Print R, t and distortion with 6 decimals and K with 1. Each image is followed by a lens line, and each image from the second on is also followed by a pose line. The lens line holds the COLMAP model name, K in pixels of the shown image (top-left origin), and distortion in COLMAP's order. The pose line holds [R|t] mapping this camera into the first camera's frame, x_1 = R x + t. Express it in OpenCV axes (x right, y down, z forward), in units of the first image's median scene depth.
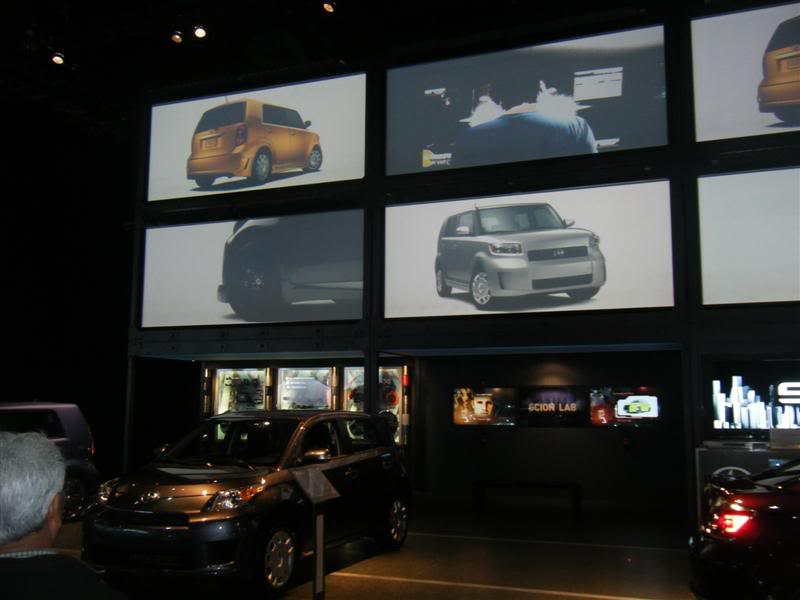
lens RADIAL K [[825.7, 0, 400.0], [0, 825.7, 300.0], [0, 0, 1]] dist [-0.025765, -0.014995]
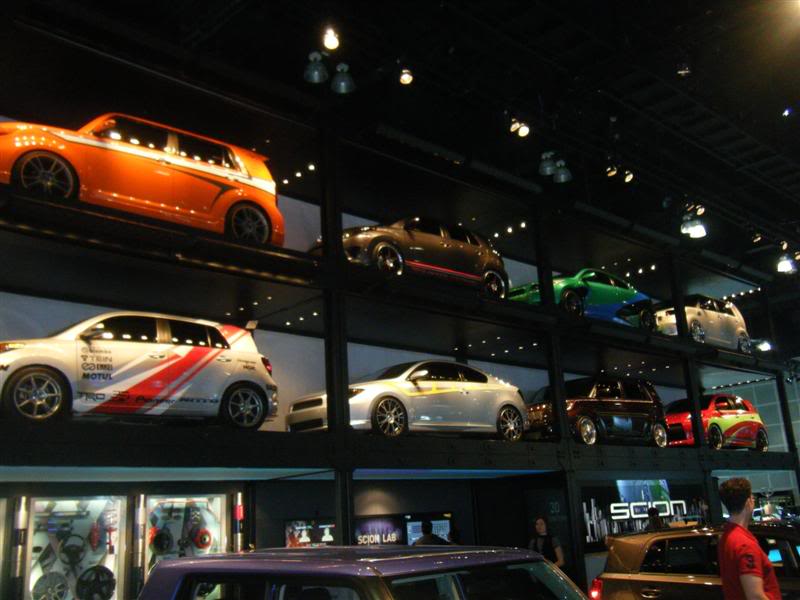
lens RADIAL K [[828.8, 0, 400.0], [0, 828.8, 300.0], [0, 0, 1]] dist [-0.013440, 0.001075]
pose [[0.396430, 0.221202, 0.891018, -0.850337], [-0.054703, 0.974506, -0.217590, 0.083074], [-0.916434, 0.037518, 0.398424, 0.711290]]
